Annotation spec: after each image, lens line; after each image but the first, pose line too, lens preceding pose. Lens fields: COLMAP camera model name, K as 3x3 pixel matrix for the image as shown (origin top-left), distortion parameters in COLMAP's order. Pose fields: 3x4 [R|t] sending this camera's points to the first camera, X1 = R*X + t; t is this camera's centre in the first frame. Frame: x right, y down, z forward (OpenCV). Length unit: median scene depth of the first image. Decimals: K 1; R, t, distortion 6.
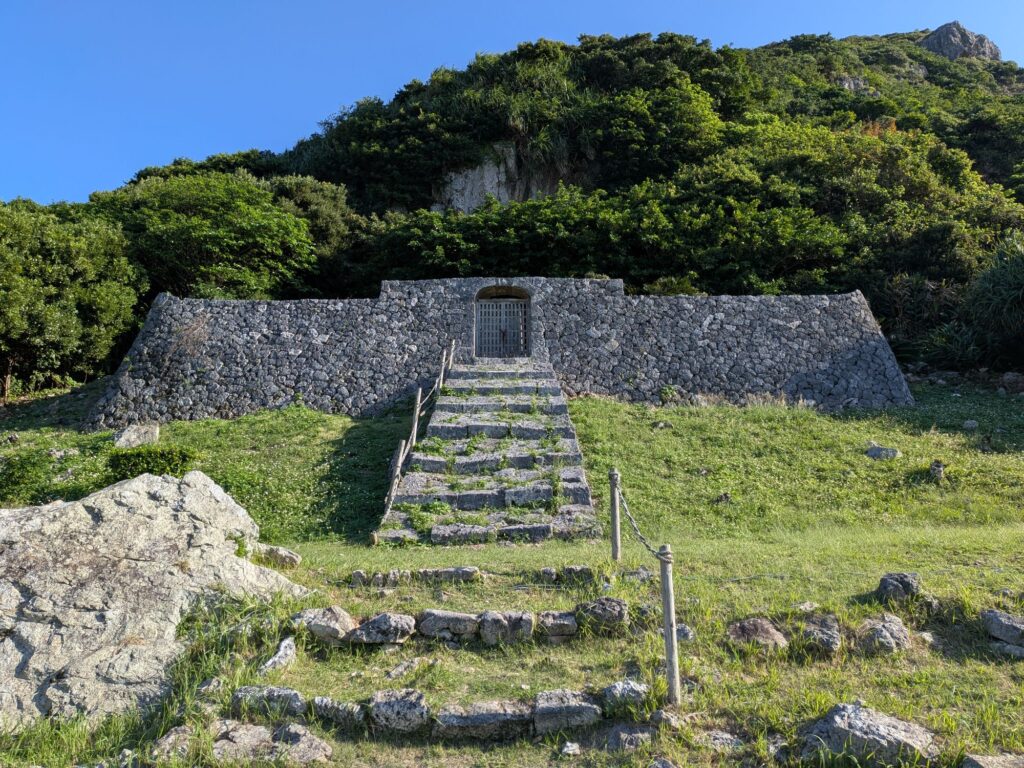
lens RADIAL K [[712.7, 0, 512.0], [0, 712.7, 384.0], [0, 0, 1]] dist [0.100250, -0.219803]
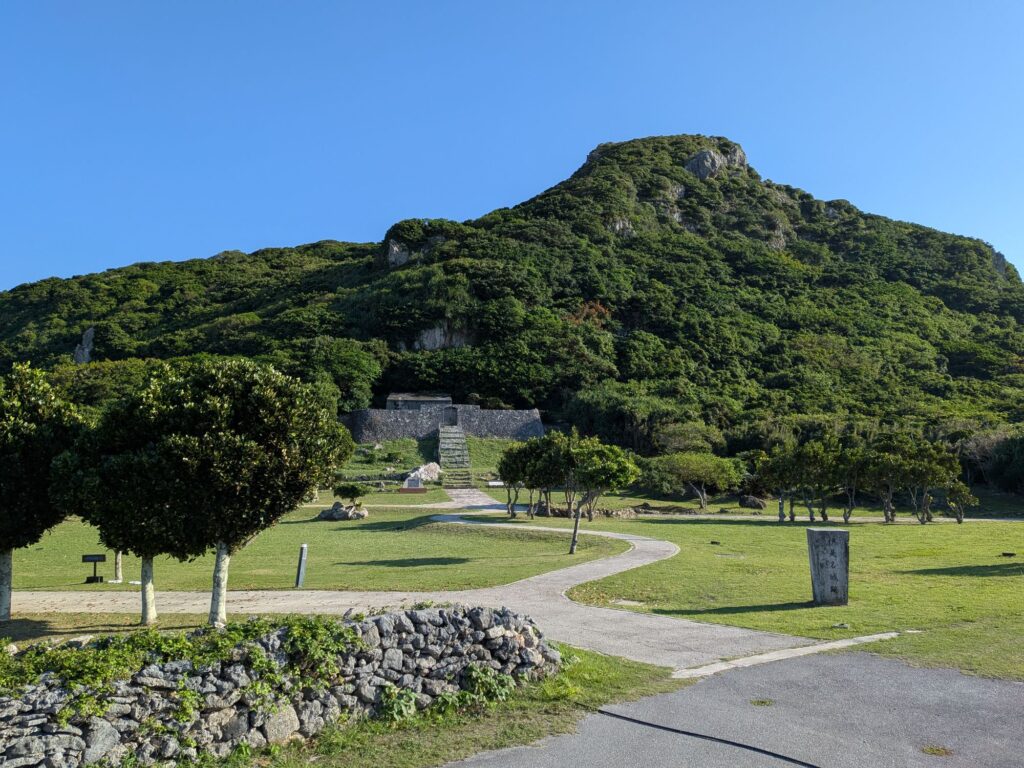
lens RADIAL K [[712.7, 0, 512.0], [0, 712.7, 384.0], [0, 0, 1]] dist [0.100250, -0.219803]
pose [[0.987630, 0.022576, 0.155171, -0.212684], [-0.038614, 0.994123, 0.101133, -0.488303], [-0.151976, -0.105874, 0.982697, -2.154507]]
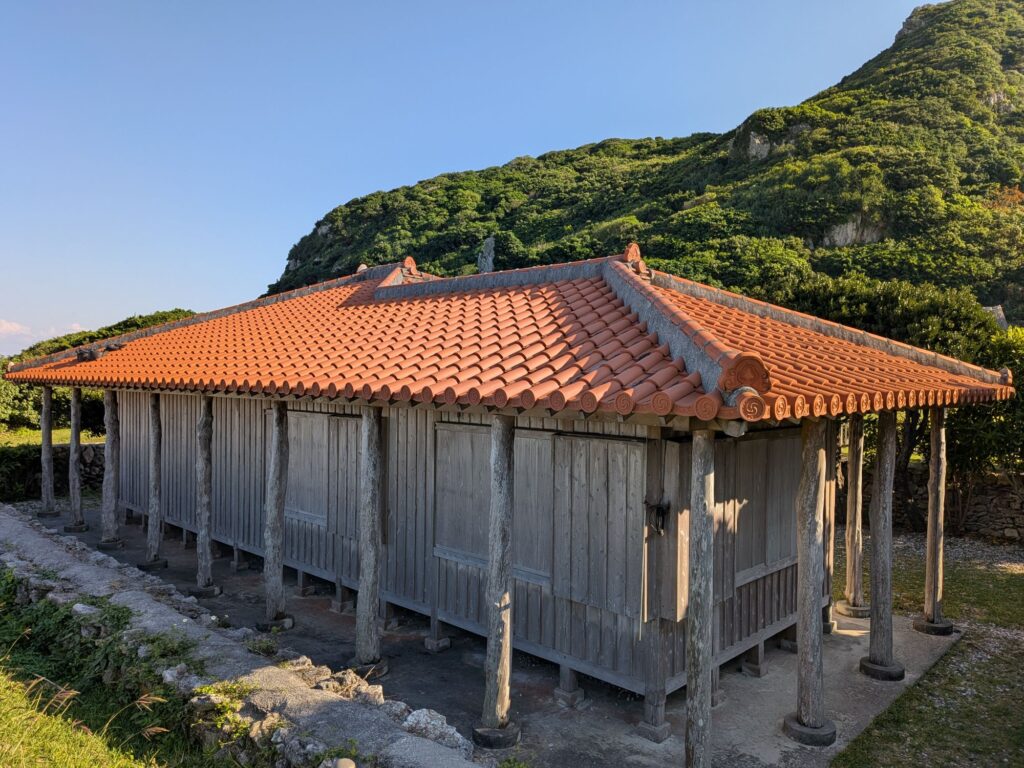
lens RADIAL K [[728.3, 0, 512.0], [0, 728.3, 384.0], [0, 0, 1]] dist [0.003601, -0.023162]
pose [[0.997490, 0.008490, -0.070299, -1.351323], [0.008357, 0.971733, 0.235935, -0.476790], [0.070315, -0.235931, 0.969223, -2.235604]]
